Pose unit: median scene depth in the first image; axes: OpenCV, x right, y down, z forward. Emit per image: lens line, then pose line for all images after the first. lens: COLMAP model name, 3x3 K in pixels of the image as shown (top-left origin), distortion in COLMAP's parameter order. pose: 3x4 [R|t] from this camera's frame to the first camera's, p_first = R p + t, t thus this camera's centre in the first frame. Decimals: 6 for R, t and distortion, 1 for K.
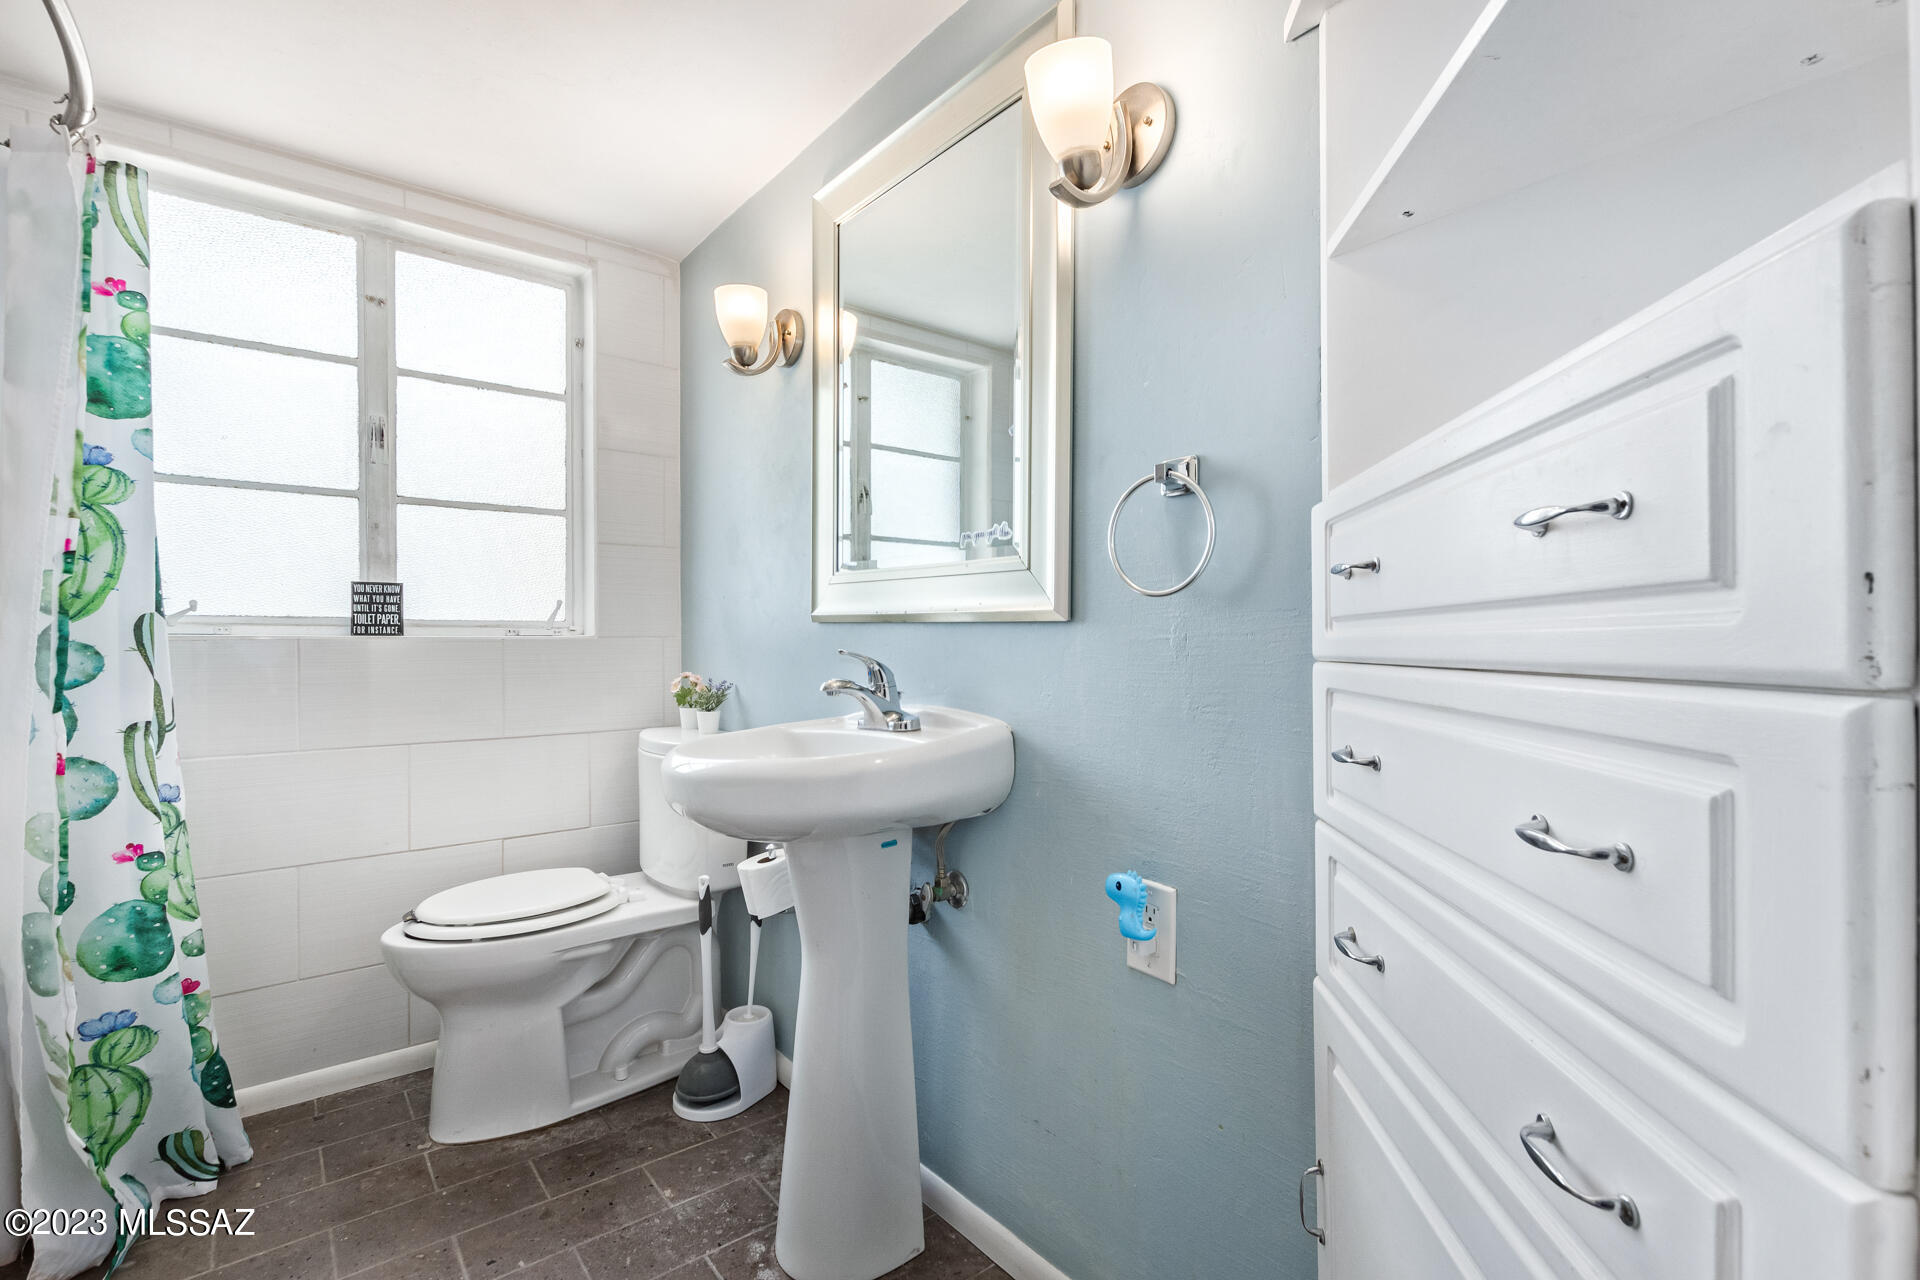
lens RADIAL K [[884.5, 0, 957.0], [0, 884.5, 642.9], [0, 0, 1]] dist [0.002086, -0.000247]
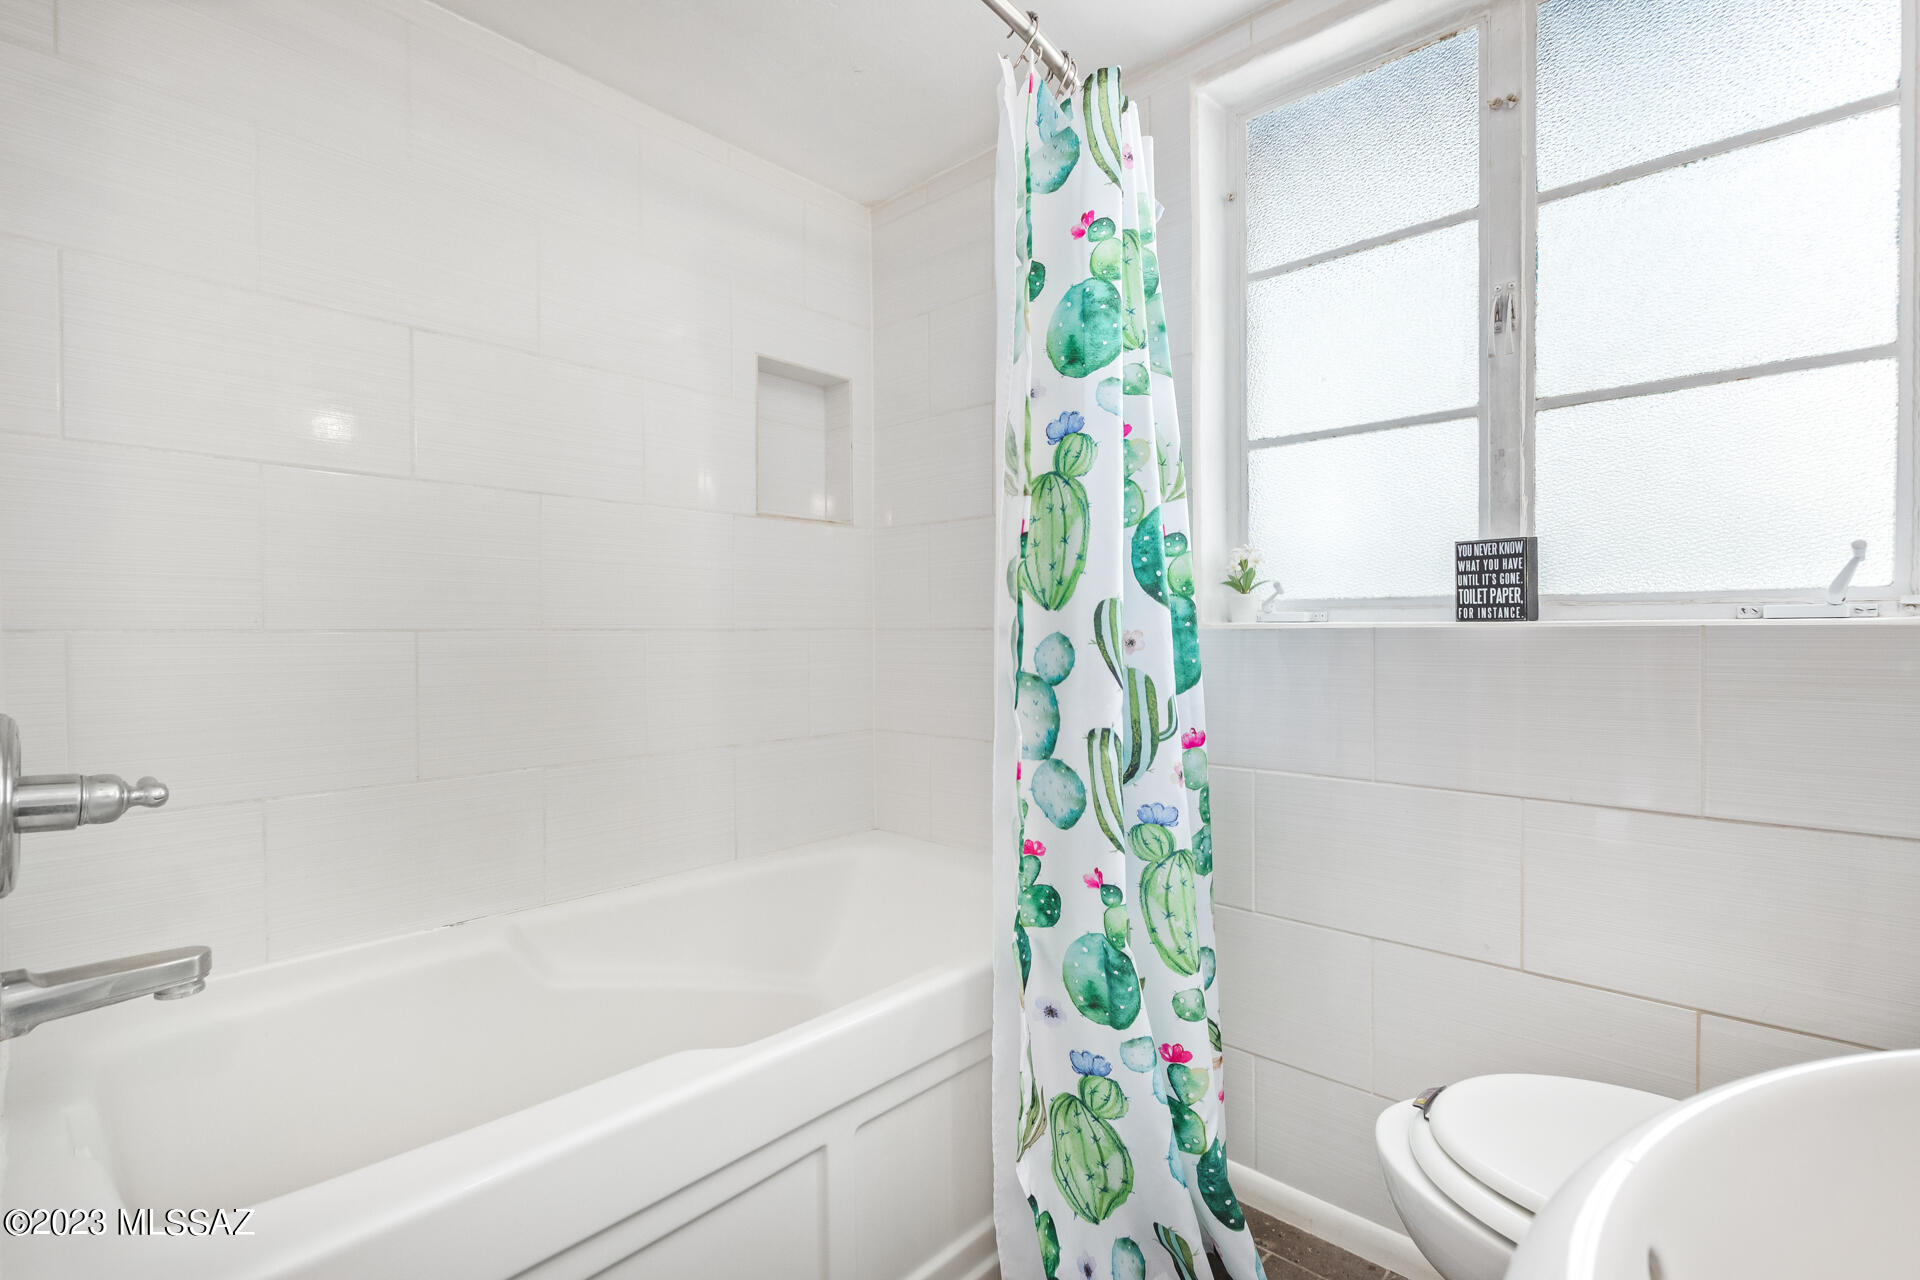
lens RADIAL K [[884.5, 0, 957.0], [0, 884.5, 642.9], [0, 0, 1]] dist [0.002086, -0.000247]
pose [[0.168002, 0.016188, -0.985654, -0.105334], [0.003026, 0.999852, 0.016937, -0.006144], [0.985782, -0.005828, 0.167928, 0.670622]]
